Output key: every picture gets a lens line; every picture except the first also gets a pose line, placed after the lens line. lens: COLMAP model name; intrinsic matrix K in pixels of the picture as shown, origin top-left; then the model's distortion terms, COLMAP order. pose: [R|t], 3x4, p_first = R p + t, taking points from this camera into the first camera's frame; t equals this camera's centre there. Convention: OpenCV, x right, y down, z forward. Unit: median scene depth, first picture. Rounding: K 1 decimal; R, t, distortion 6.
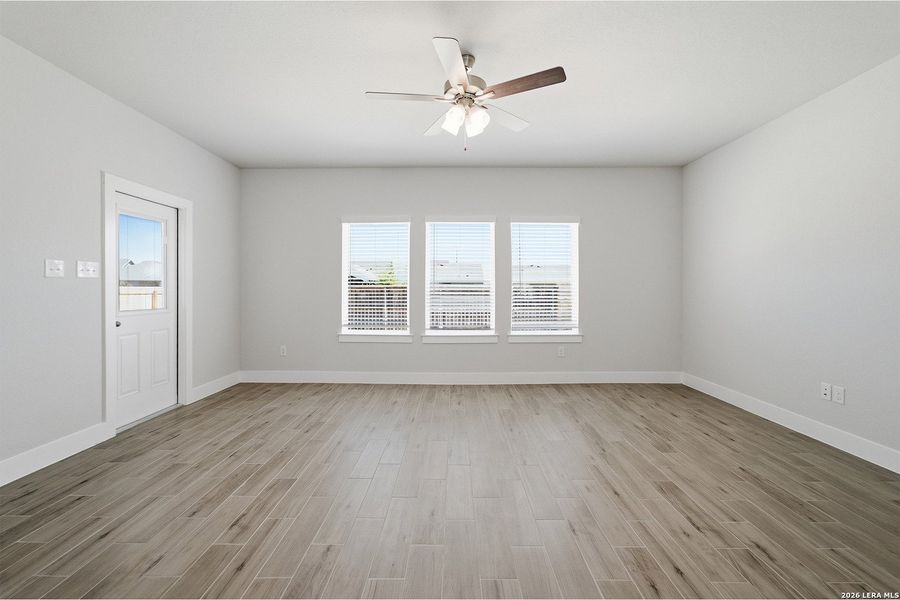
lens RADIAL K [[374.6, 0, 448.7], [0, 374.6, 291.9], [0, 0, 1]] dist [-0.004738, 0.001963]
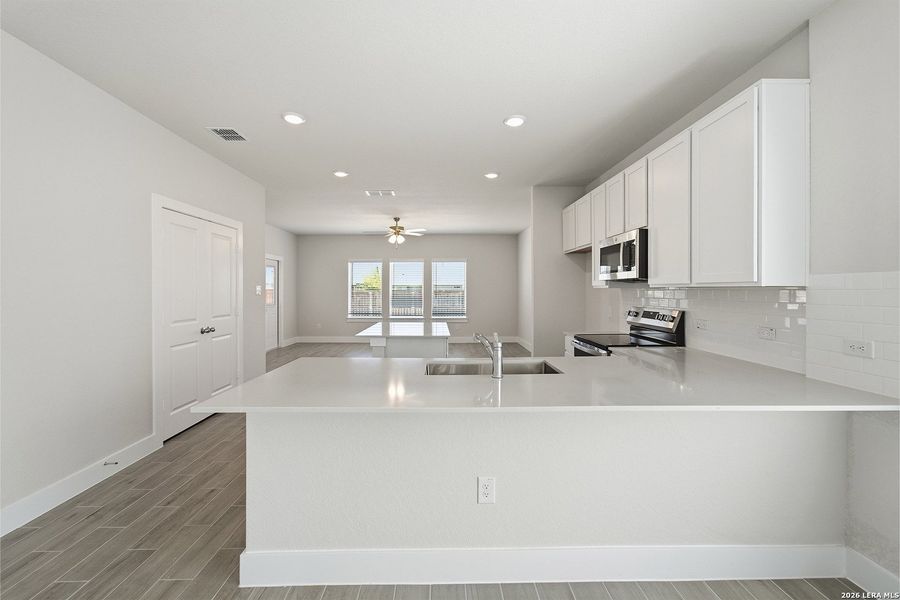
lens RADIAL K [[374.6, 0, 425.8], [0, 374.6, 292.4], [0, 0, 1]] dist [-0.004738, 0.001963]
pose [[0.999246, -0.001354, 0.038803, 0.054692], [0.001491, 0.999993, -0.003501, -0.017537], [-0.038798, 0.003557, 0.999241, -1.015237]]
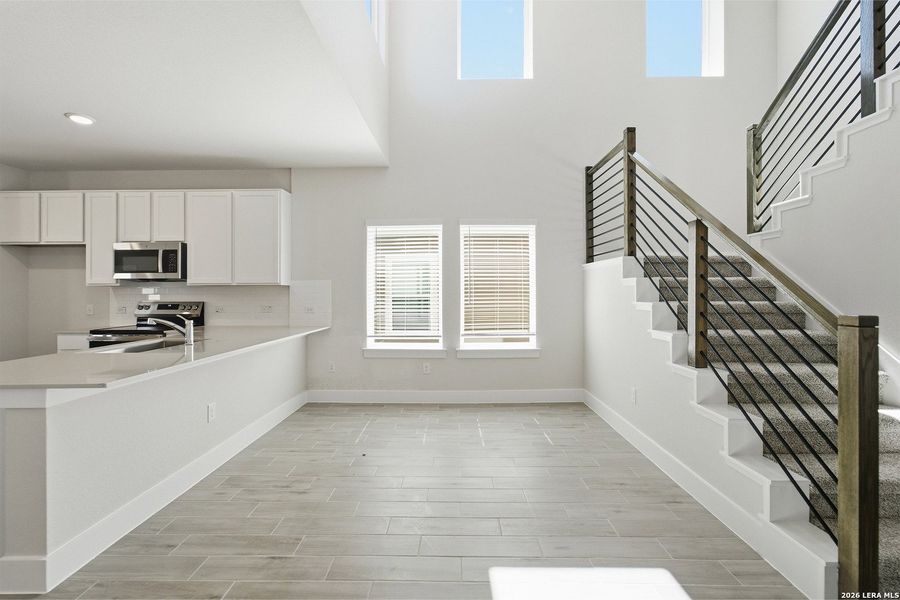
lens RADIAL K [[374.6, 0, 445.6], [0, 374.6, 292.4], [0, 0, 1]] dist [-0.004738, 0.001963]
pose [[0.004712, 0.001731, 0.999987, -0.336317], [0.009929, 0.999949, -0.001777, -0.005426], [-0.999940, 0.009938, 0.004695, -1.010928]]
